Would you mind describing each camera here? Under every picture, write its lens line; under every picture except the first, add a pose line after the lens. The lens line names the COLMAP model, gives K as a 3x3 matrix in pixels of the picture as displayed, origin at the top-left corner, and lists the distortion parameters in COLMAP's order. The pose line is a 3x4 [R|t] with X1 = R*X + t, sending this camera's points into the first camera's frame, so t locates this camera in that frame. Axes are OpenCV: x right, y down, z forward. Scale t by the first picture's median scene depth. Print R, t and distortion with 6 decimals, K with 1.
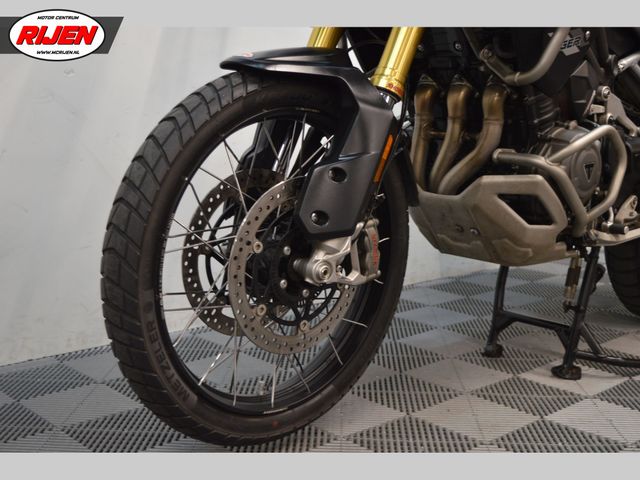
lens RADIAL K [[843.3, 0, 320.0], [0, 843.3, 240.0], [0, 0, 1]] dist [-0.057294, -0.003470]
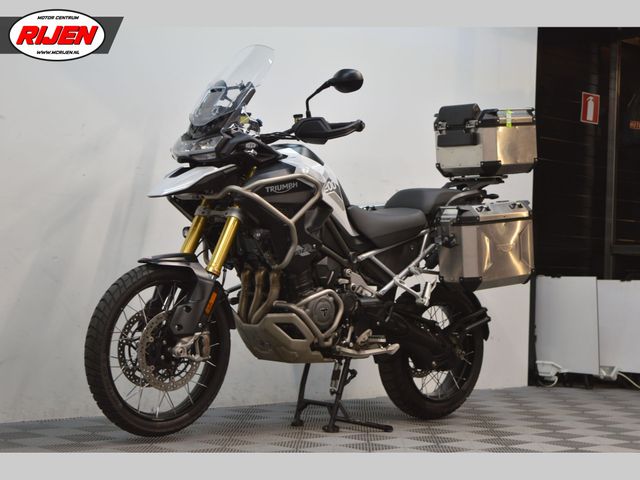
lens RADIAL K [[1290.4, 0, 320.0], [0, 1290.4, 240.0], [0, 0, 1]] dist [0.039473, 0.122551]
pose [[0.999902, 0.011191, 0.008464, 0.329513], [-0.009493, 0.983761, -0.179234, 0.343104], [-0.010332, 0.179136, 0.983770, -2.352736]]
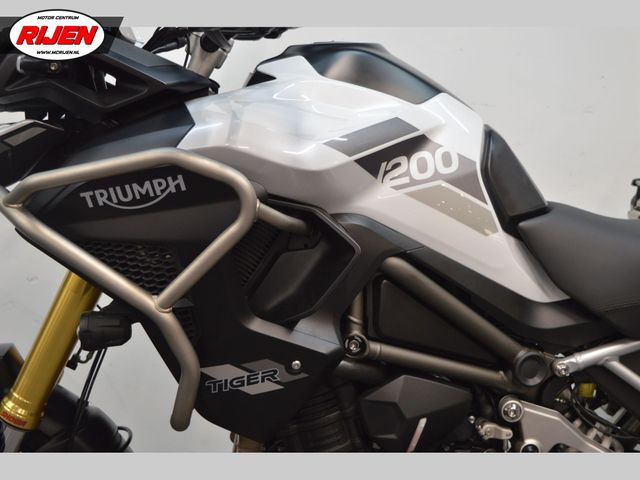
lens RADIAL K [[1000.6, 0, 320.0], [0, 1000.6, 240.0], [0, 0, 1]] dist [0.018020, 0.082517]
pose [[0.797841, 0.079837, -0.597558, 0.872766], [-0.106589, 0.994258, -0.009477, -0.366218], [0.593370, 0.071254, 0.801770, 0.378442]]
